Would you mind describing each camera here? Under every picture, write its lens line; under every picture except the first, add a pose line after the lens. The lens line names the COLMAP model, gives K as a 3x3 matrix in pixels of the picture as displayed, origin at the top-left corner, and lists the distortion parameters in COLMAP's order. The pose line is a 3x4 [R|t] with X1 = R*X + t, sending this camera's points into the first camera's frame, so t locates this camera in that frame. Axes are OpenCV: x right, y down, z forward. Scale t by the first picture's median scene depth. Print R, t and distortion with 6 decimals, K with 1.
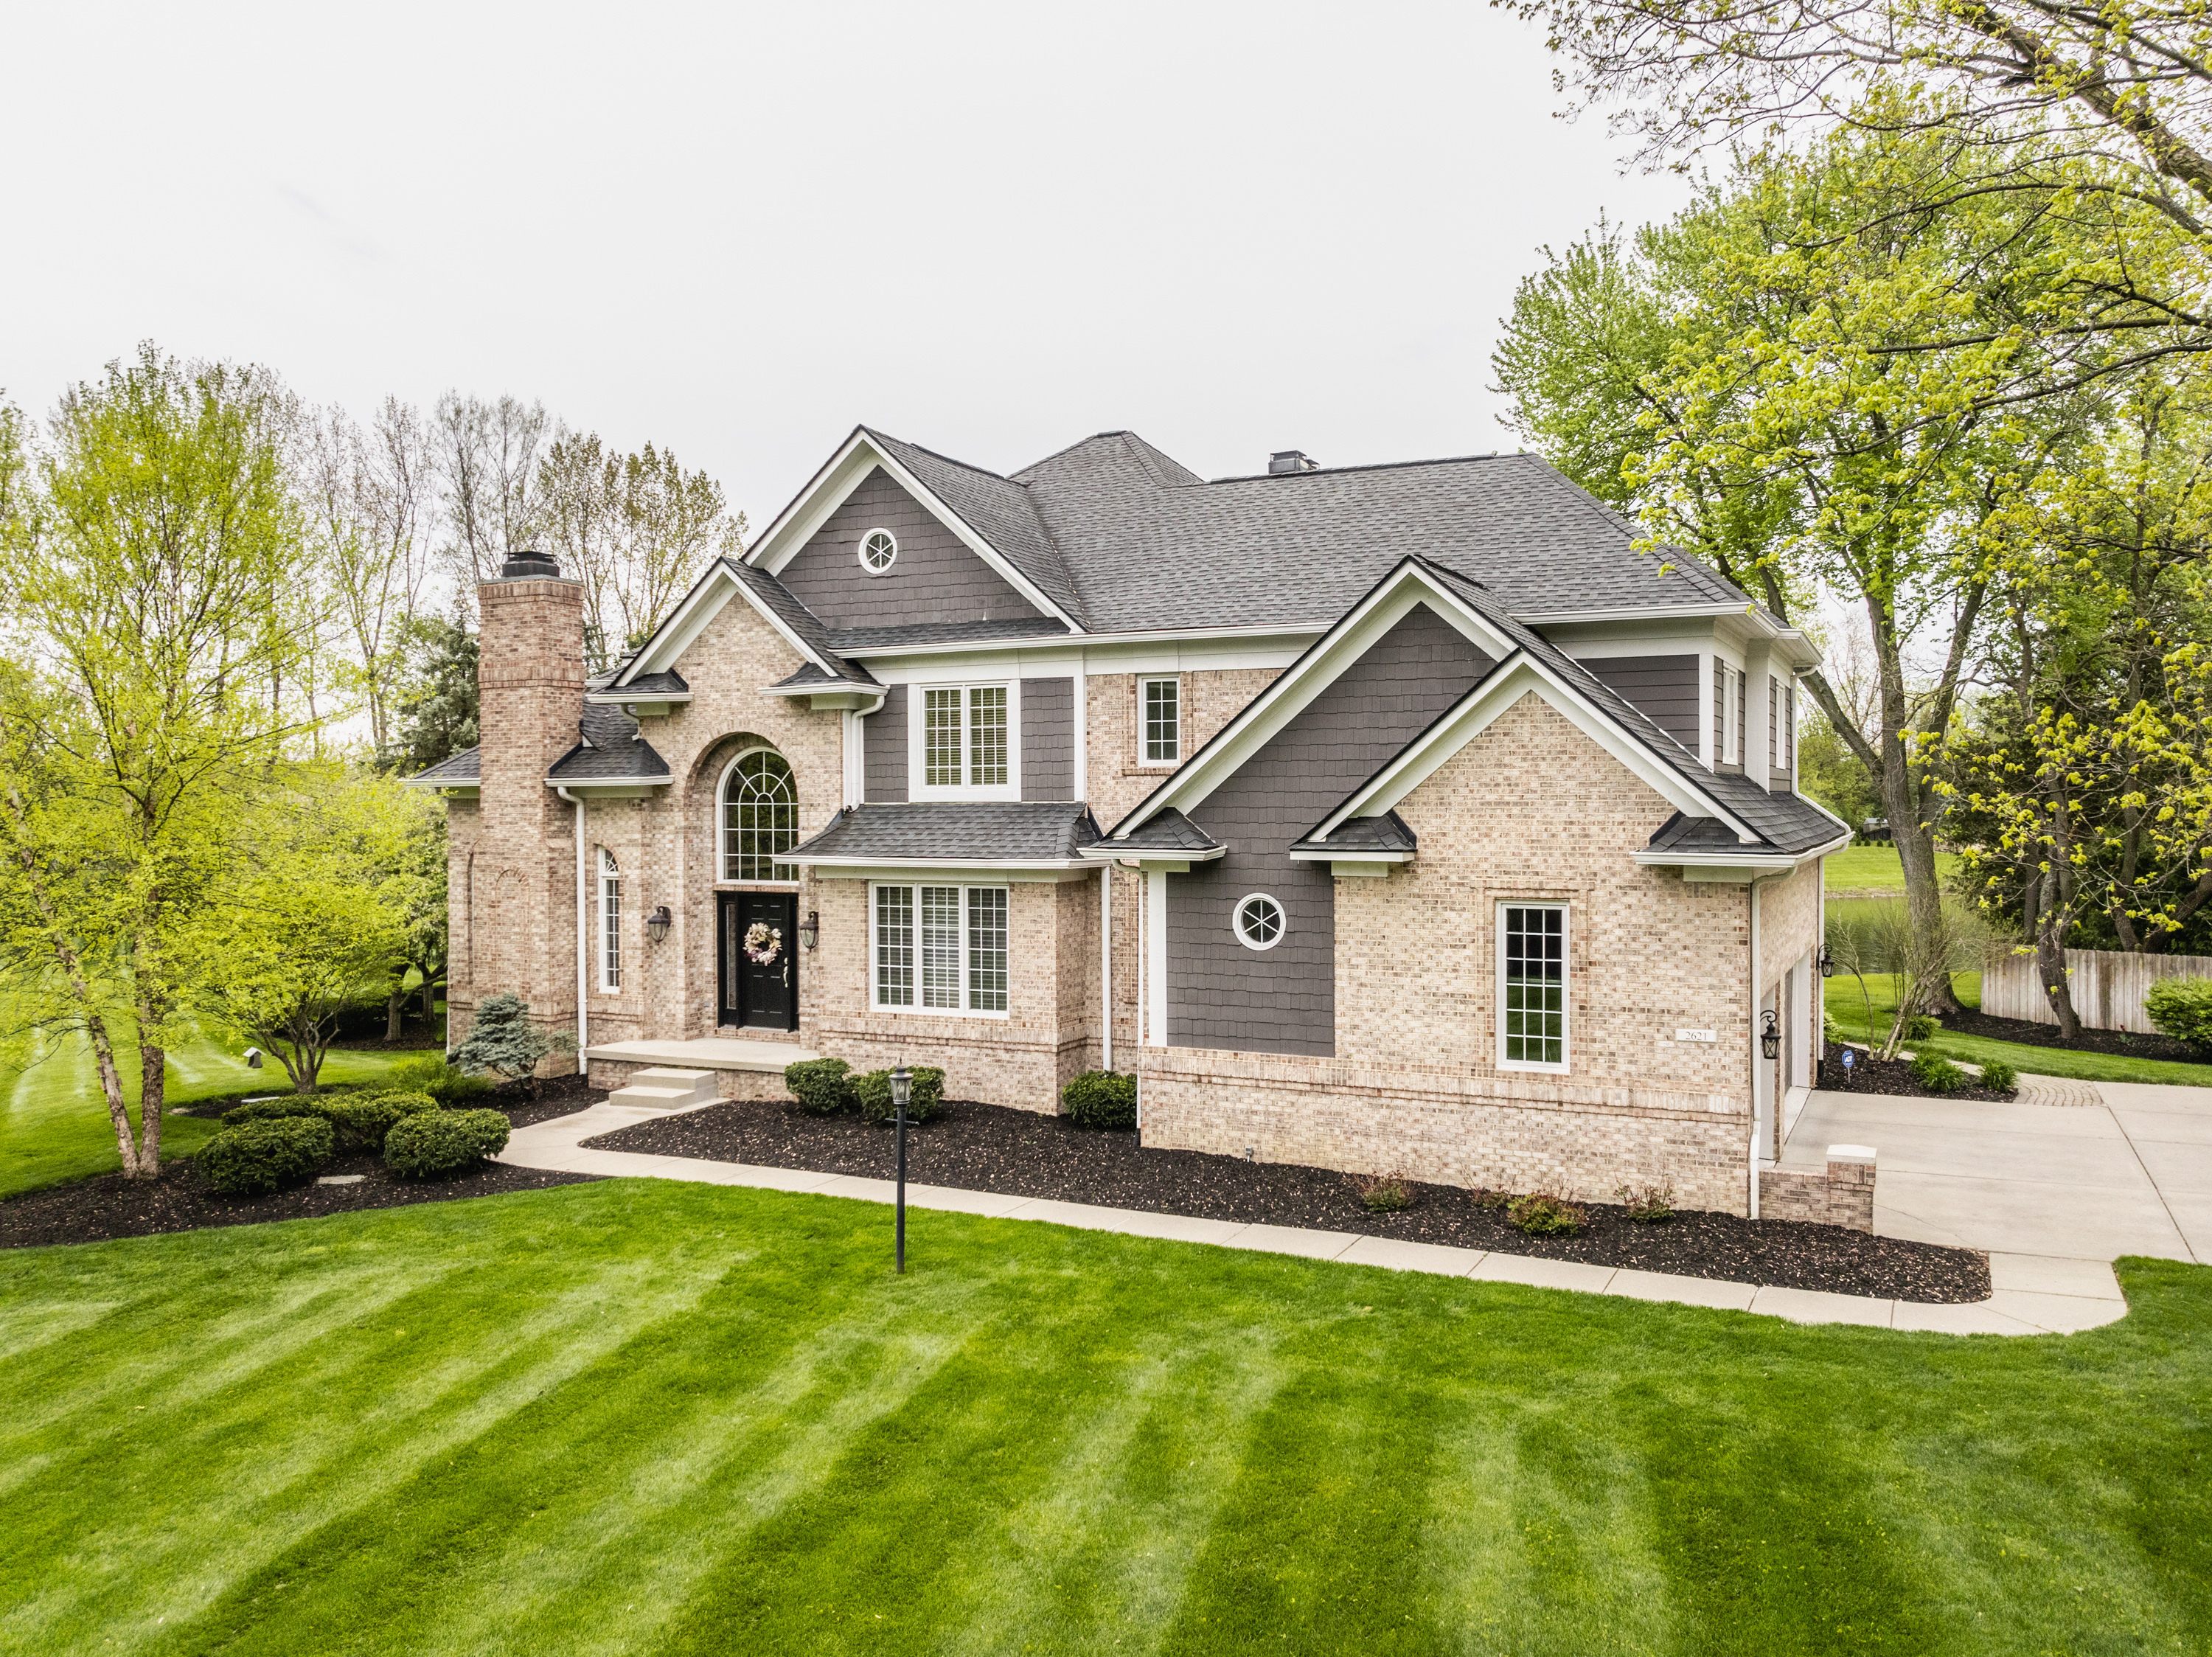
lens RADIAL K [[1695.4, 0, 1165.0], [0, 1695.4, 802.6], [0, 0, 1]] dist [-0.037425, -0.004468]
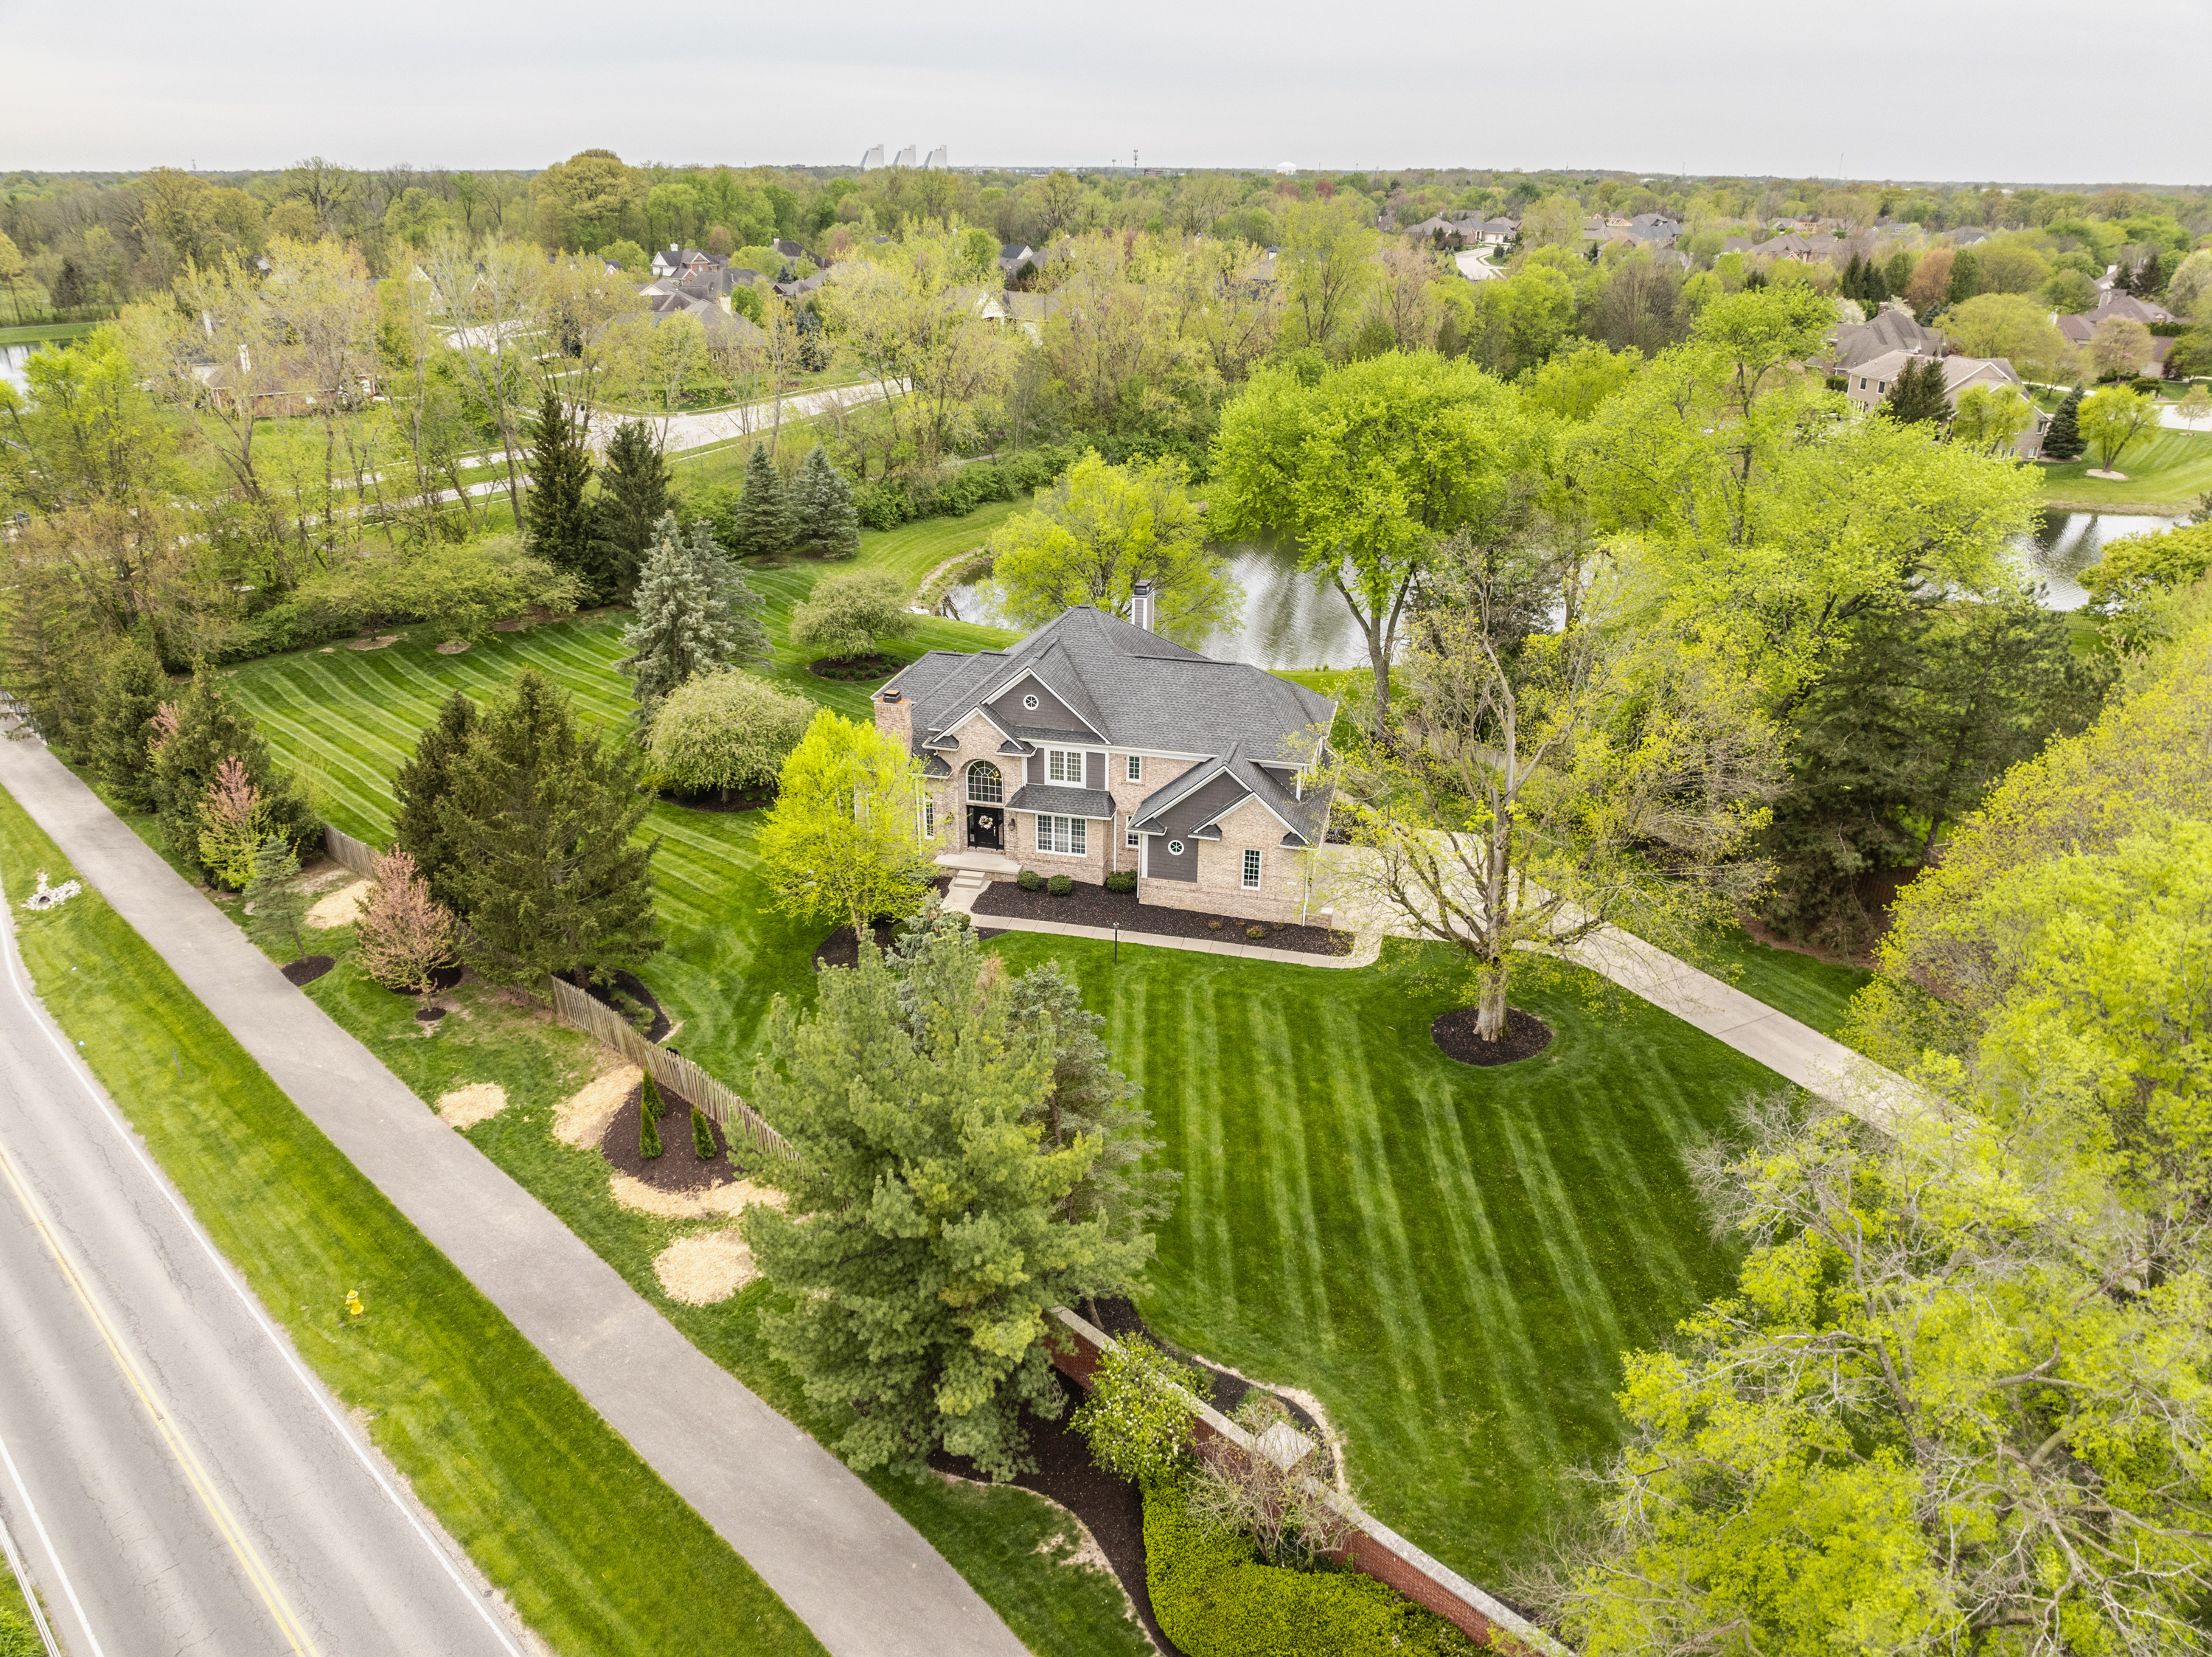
lens RADIAL K [[1589.9, 0, 1108.7], [0, 1589.9, 811.6], [0, 0, 1]] dist [-0.045335, 0.009978]
pose [[0.978289, -0.067789, 0.195845, -0.645755], [-0.012233, 0.924455, 0.381094, -1.121550], [-0.206884, -0.375216, 0.903555, -1.734385]]
